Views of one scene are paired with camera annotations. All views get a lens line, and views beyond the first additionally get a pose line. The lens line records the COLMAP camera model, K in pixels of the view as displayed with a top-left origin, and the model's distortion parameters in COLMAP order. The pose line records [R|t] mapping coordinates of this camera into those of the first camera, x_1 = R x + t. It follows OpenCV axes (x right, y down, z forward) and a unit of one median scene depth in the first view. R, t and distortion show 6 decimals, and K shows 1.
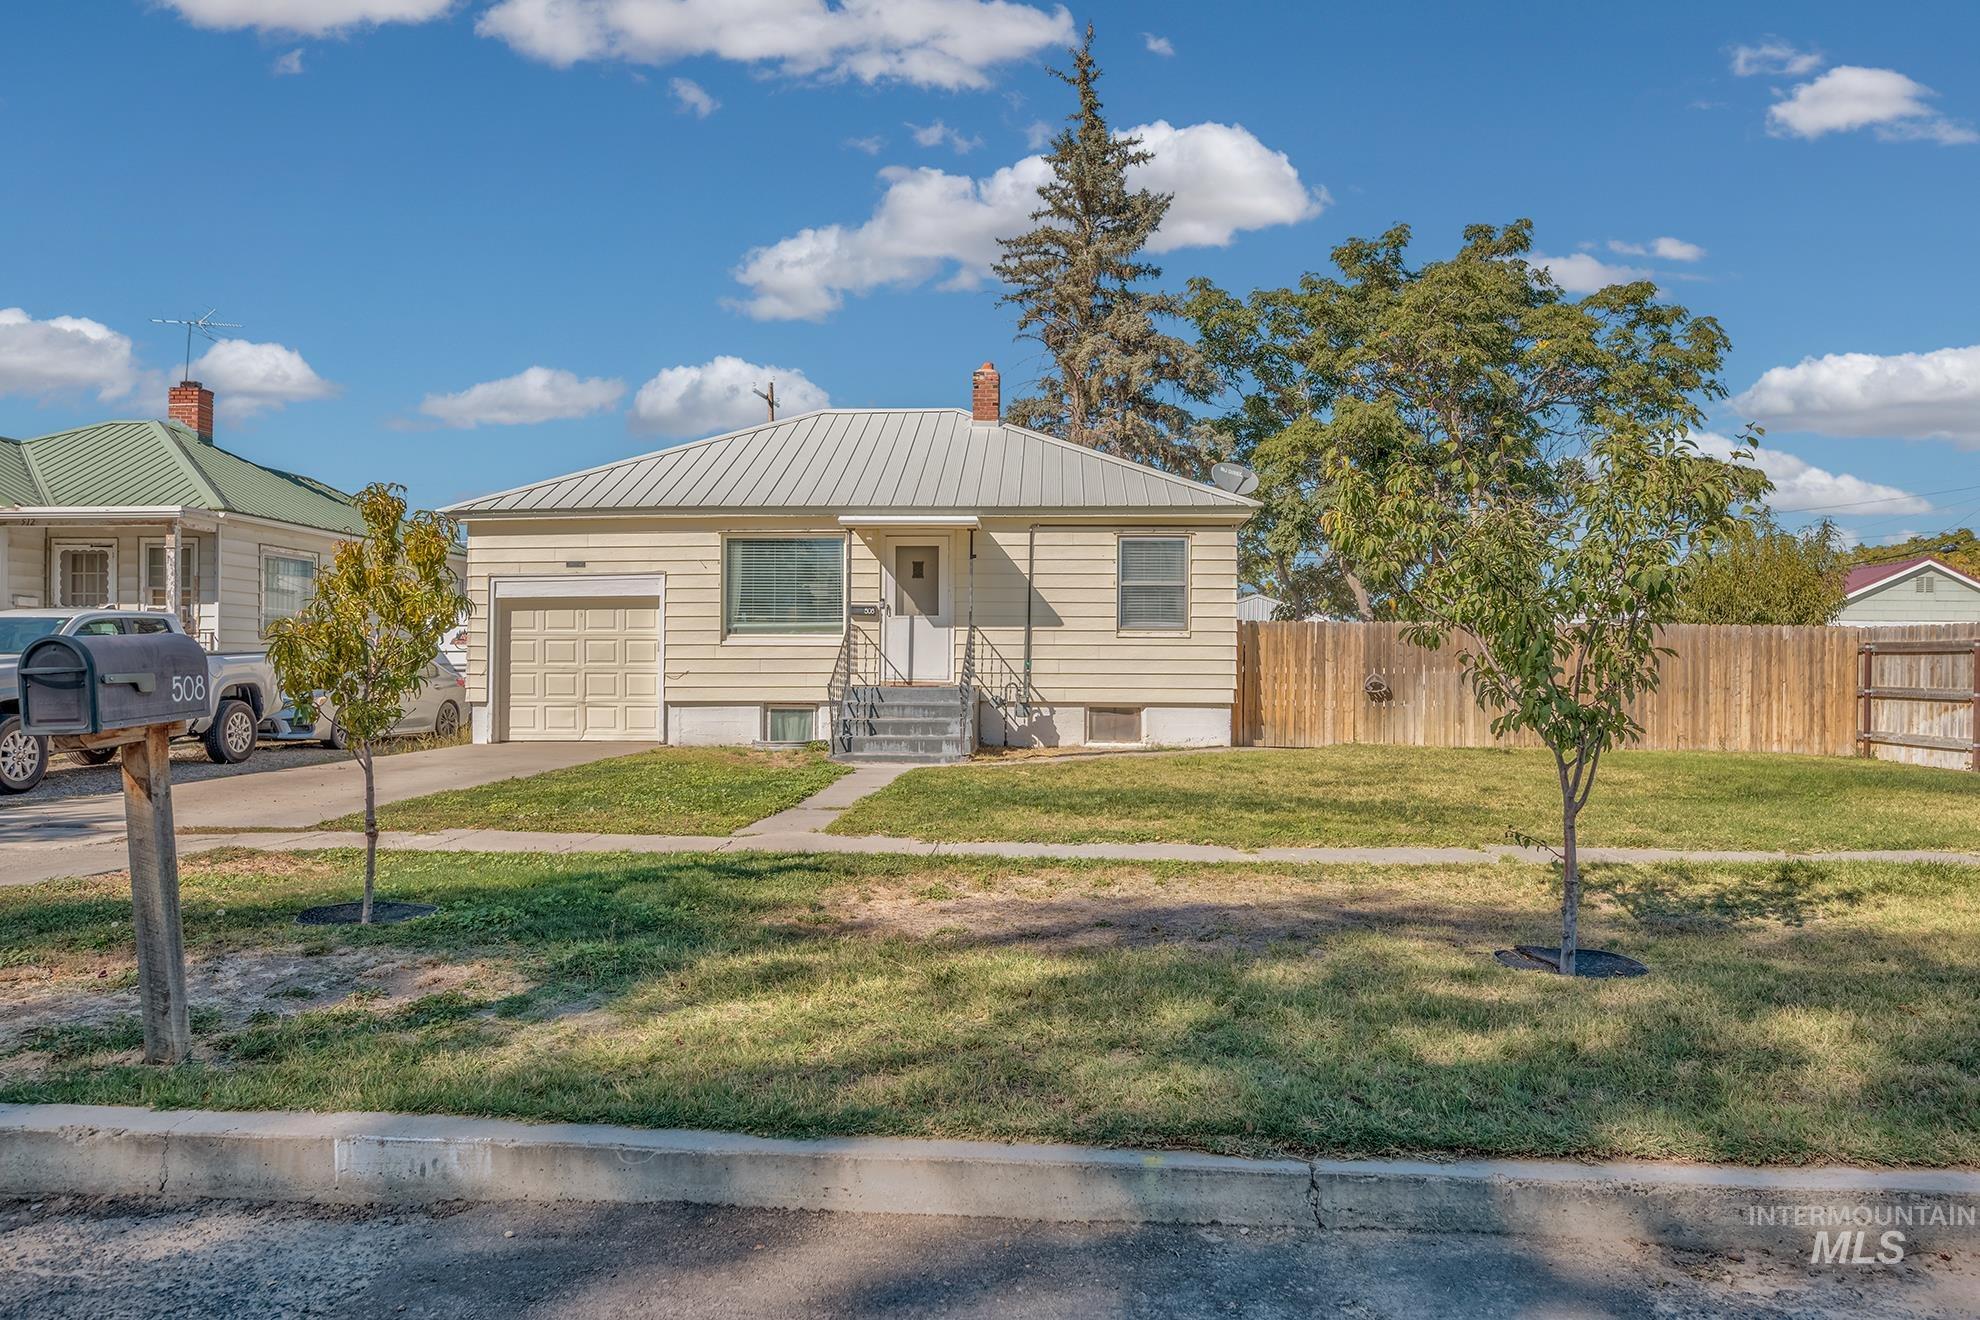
lens RADIAL K [[1280.2, 0, 1008.3], [0, 1280.2, 653.1], [0, 0, 1]] dist [0.014147, -0.001595]
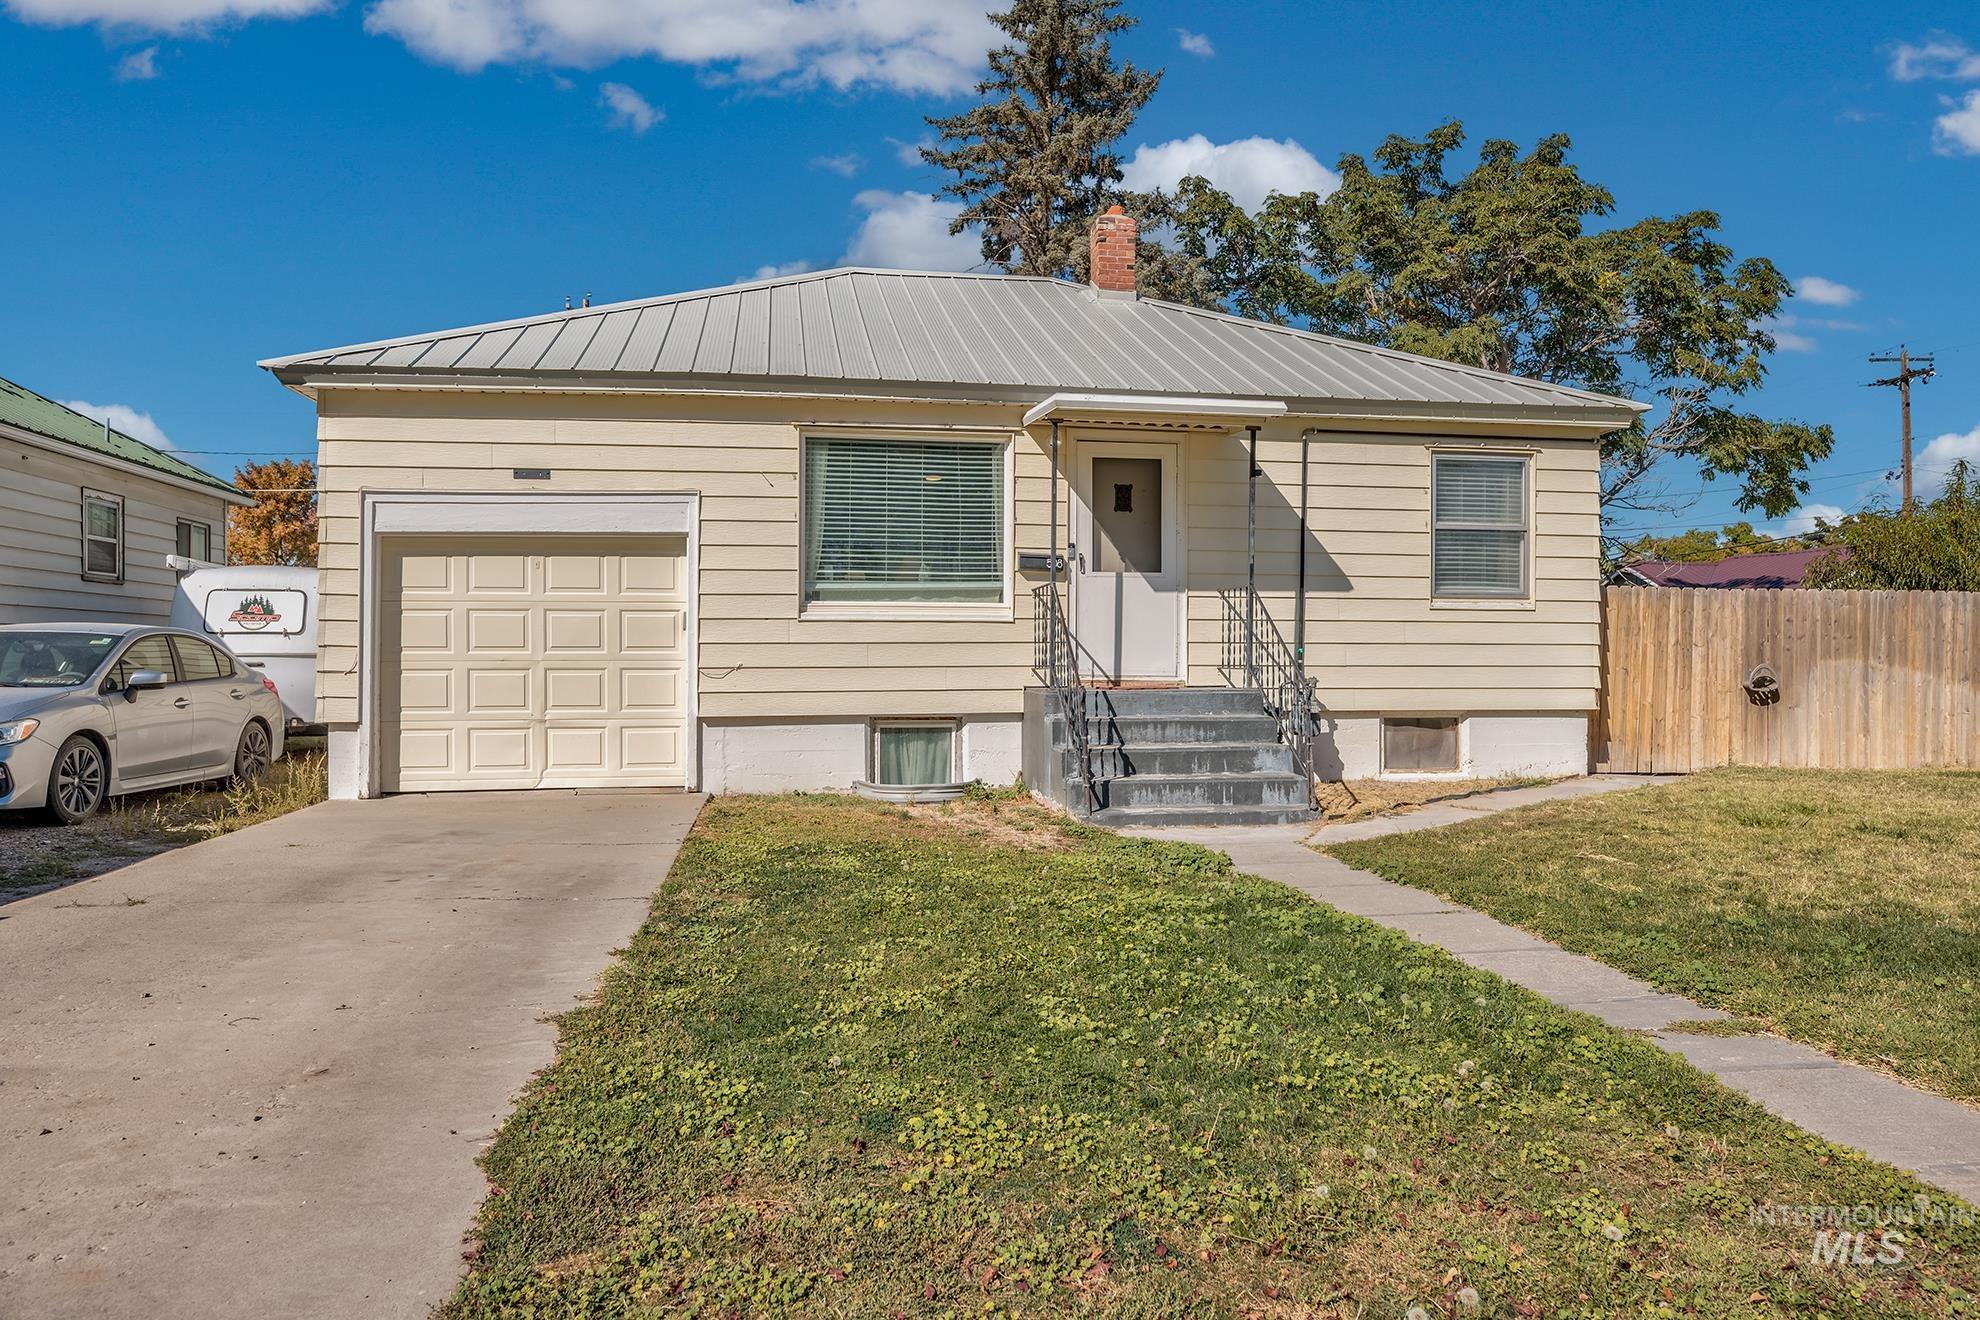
lens RADIAL K [[1280.2, 0, 1017.1], [0, 1280.2, 657.7], [0, 0, 1]] dist [0.014147, -0.001595]
pose [[0.975973, -0.002848, 0.217874, -0.255456], [-0.000148, 0.999906, 0.013737, 0.003144], [-0.217893, -0.013439, 0.975880, 0.411552]]
